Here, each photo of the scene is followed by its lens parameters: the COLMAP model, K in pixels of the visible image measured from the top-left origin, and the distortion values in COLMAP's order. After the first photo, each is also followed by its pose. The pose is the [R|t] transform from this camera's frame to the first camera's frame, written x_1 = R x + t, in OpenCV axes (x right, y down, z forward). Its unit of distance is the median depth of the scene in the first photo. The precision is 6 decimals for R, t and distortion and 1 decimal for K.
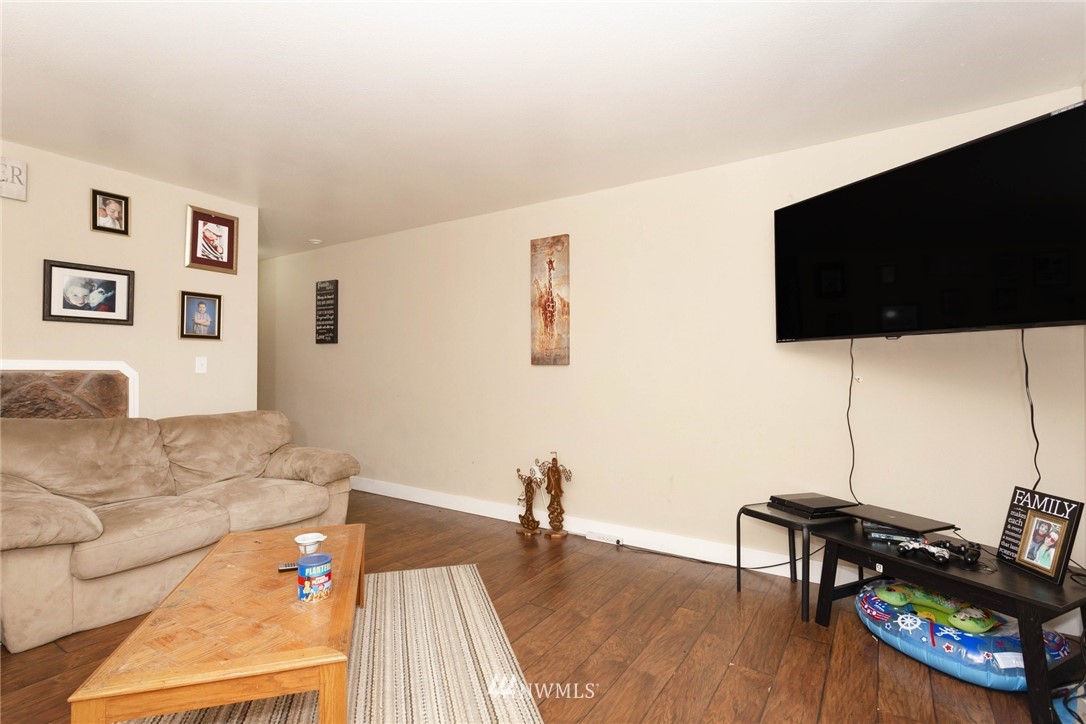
lens RADIAL K [[543.2, 0, 543.0], [0, 543.2, 362.0], [0, 0, 1]] dist [0.000182, 0.000240]
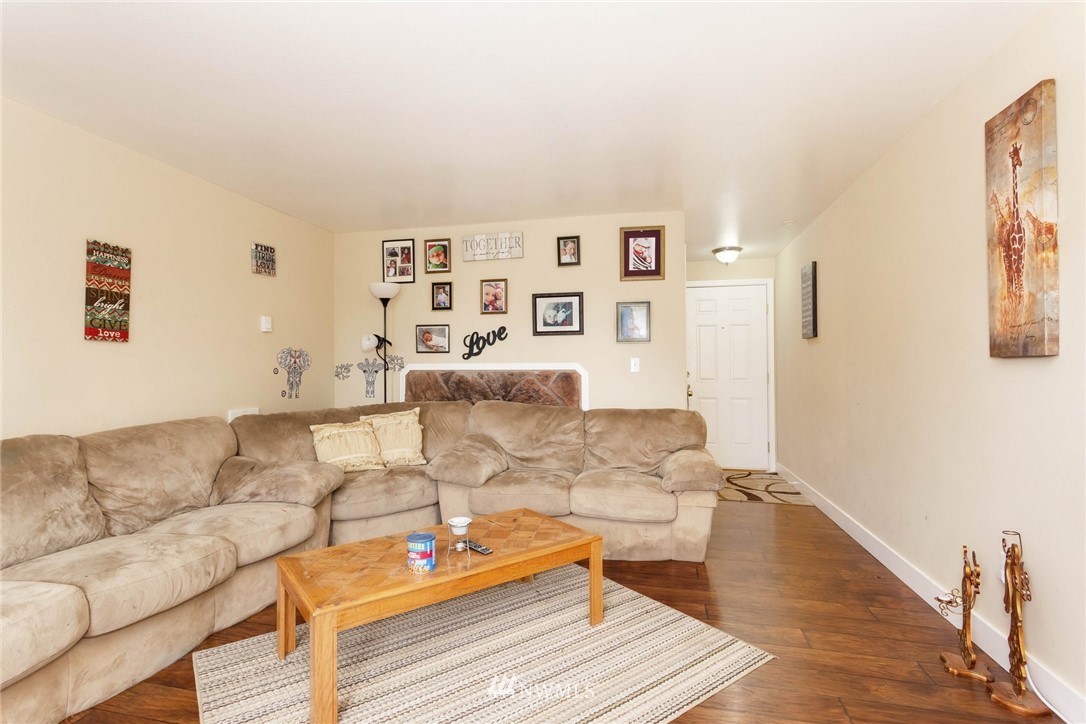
lens RADIAL K [[543.2, 0, 543.0], [0, 543.2, 362.0], [0, 0, 1]] dist [0.000182, 0.000240]
pose [[0.302666, -0.016599, -0.952952, 0.397168], [0.014867, 0.999809, -0.012694, 0.010688], [0.952981, -0.010325, 0.302855, 0.481937]]
